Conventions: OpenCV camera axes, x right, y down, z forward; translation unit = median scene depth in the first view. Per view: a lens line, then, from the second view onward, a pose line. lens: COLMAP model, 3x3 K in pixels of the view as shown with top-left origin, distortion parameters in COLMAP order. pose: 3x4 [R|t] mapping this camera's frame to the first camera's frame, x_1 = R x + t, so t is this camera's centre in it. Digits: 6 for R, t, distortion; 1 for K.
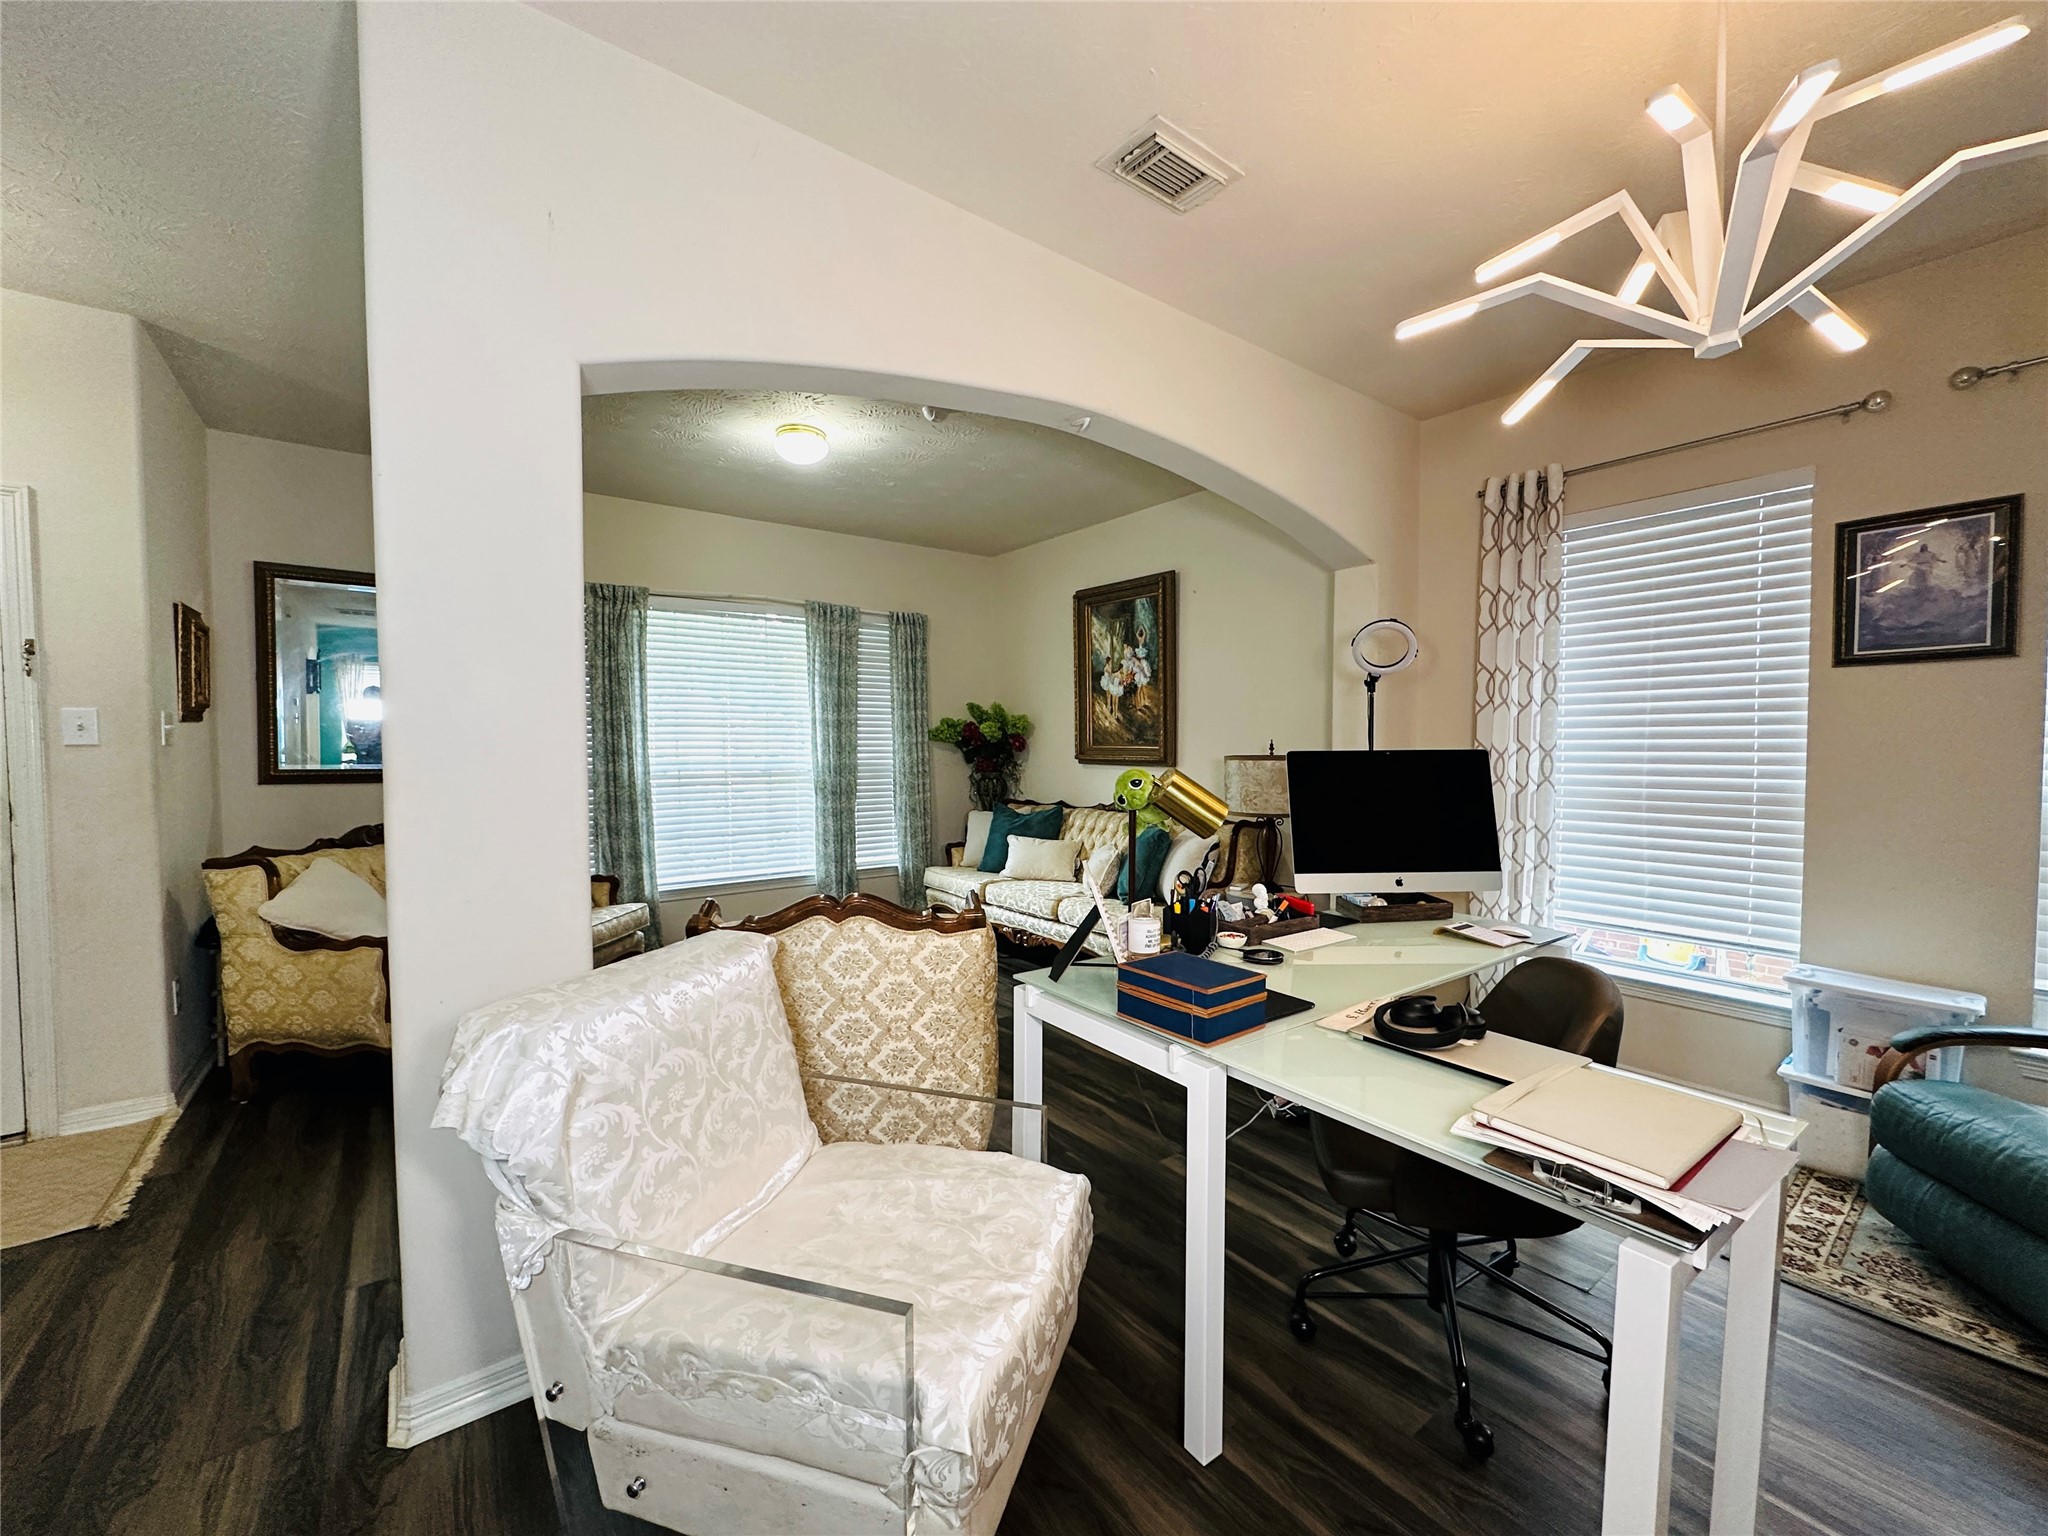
lens RADIAL K [[824.4, 0, 1030.6], [0, 824.4, 769.6], [0, 0, 1]] dist [-0.001697, 0.000129]
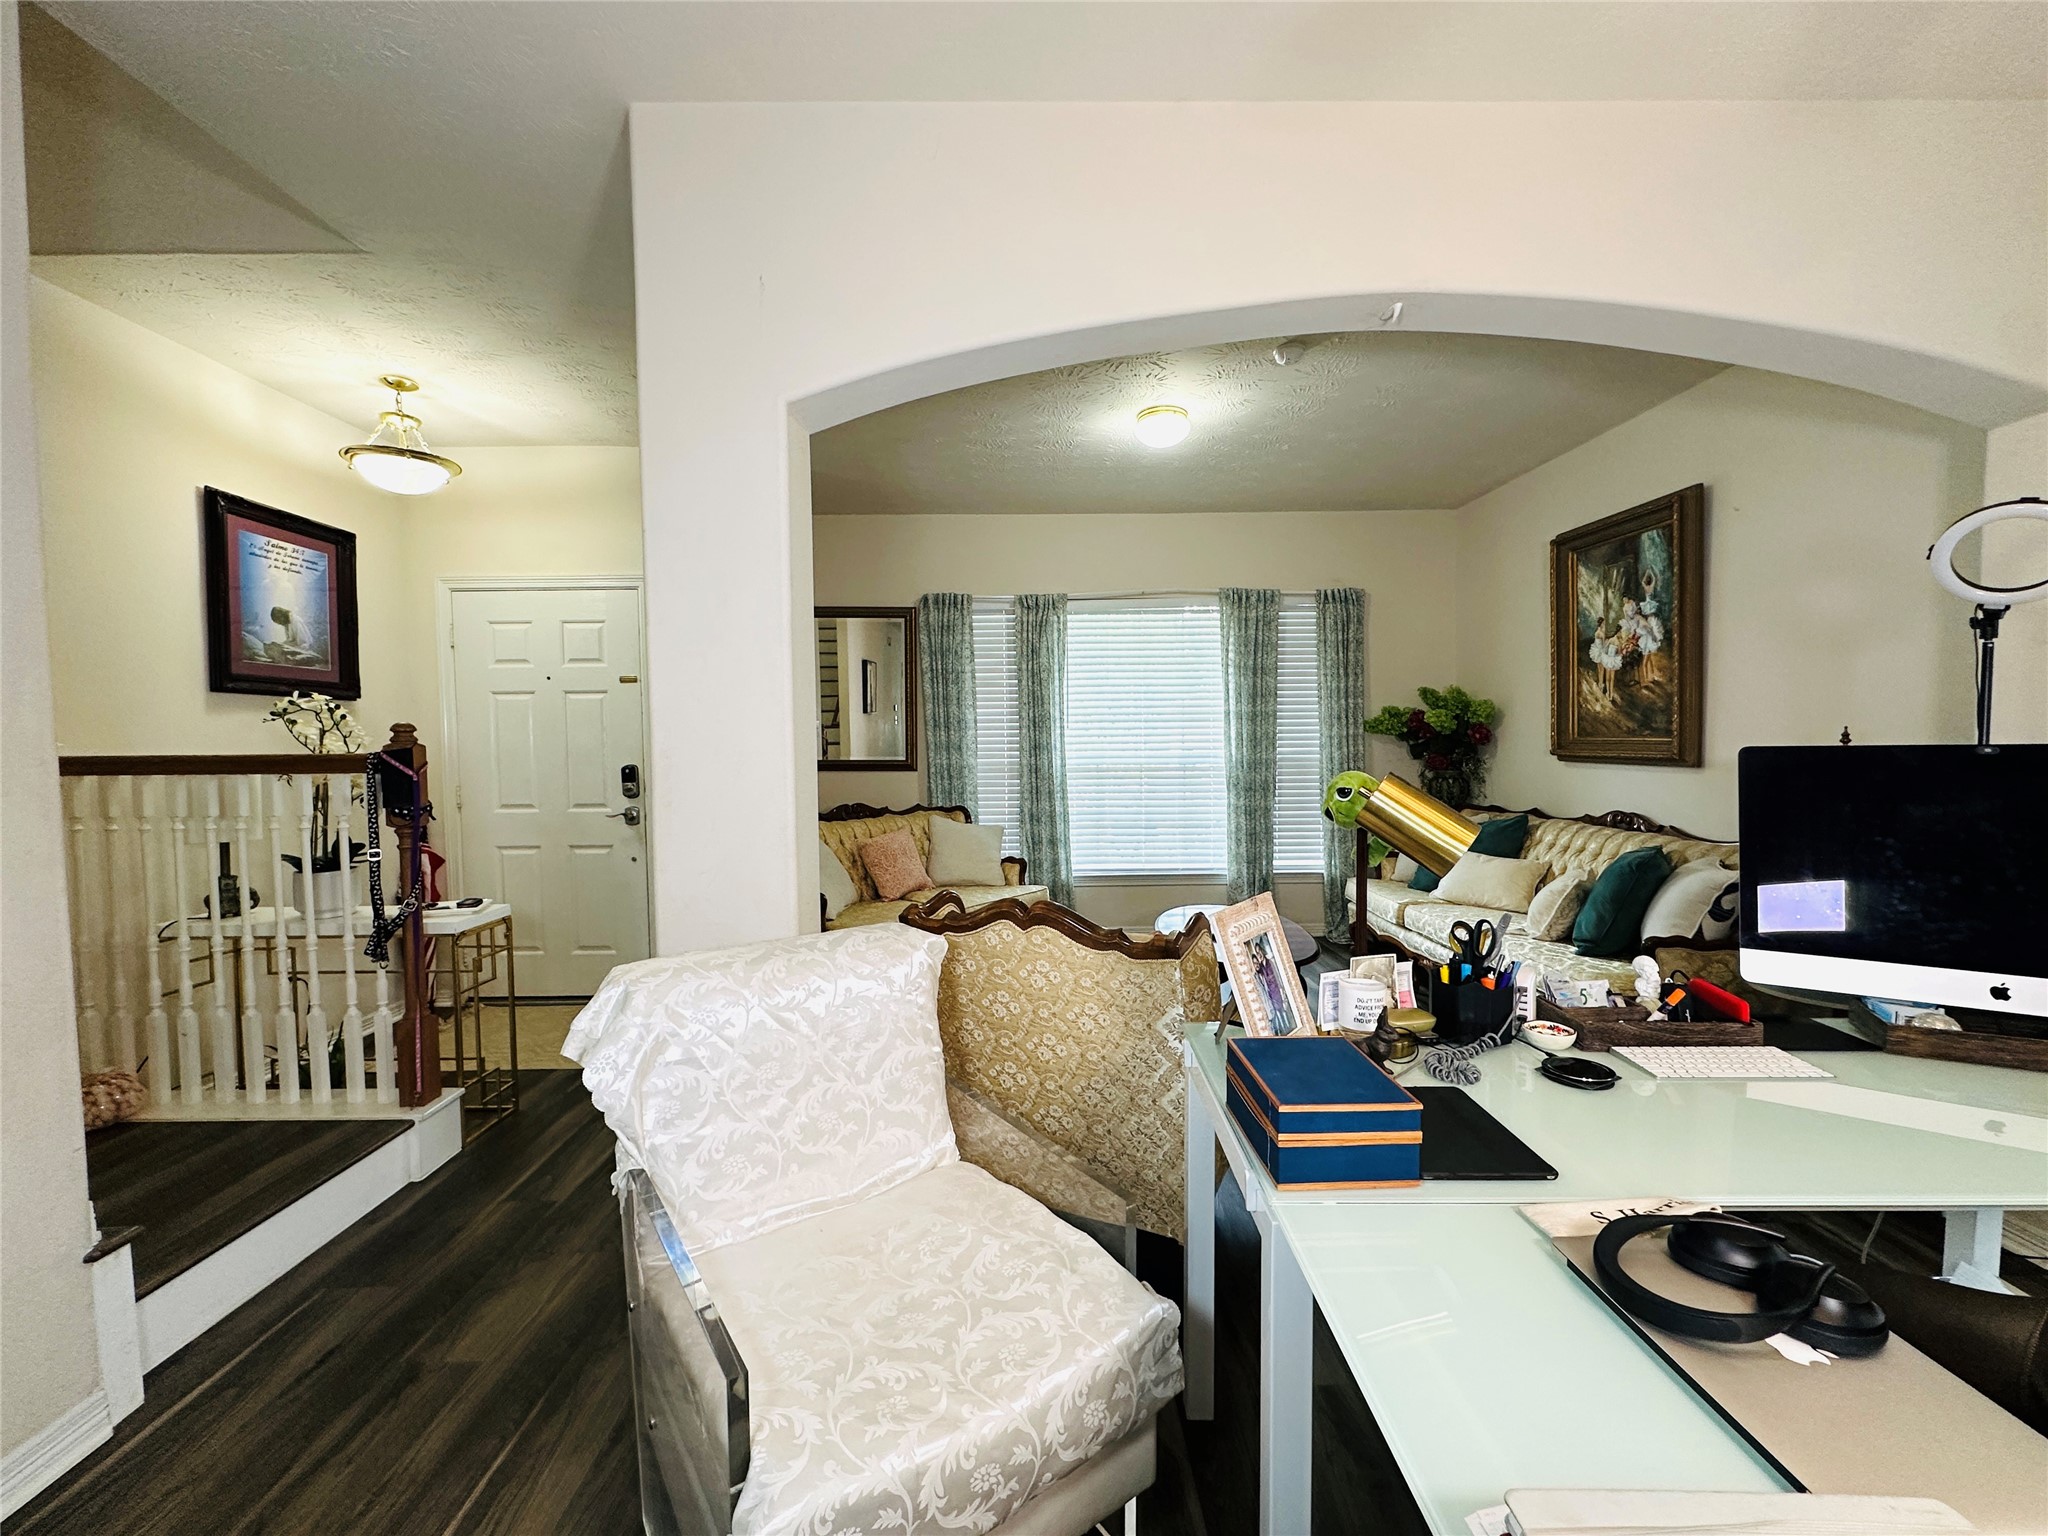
lens RADIAL K [[824.4, 0, 1023.4], [0, 824.4, 771.6], [0, 0, 1]] dist [-0.001697, 0.000129]
pose [[0.800073, 0.017694, -0.599642, 0.130683], [-0.010720, 0.999827, 0.015199, -0.003917], [0.599807, -0.005732, 0.800124, 0.098413]]
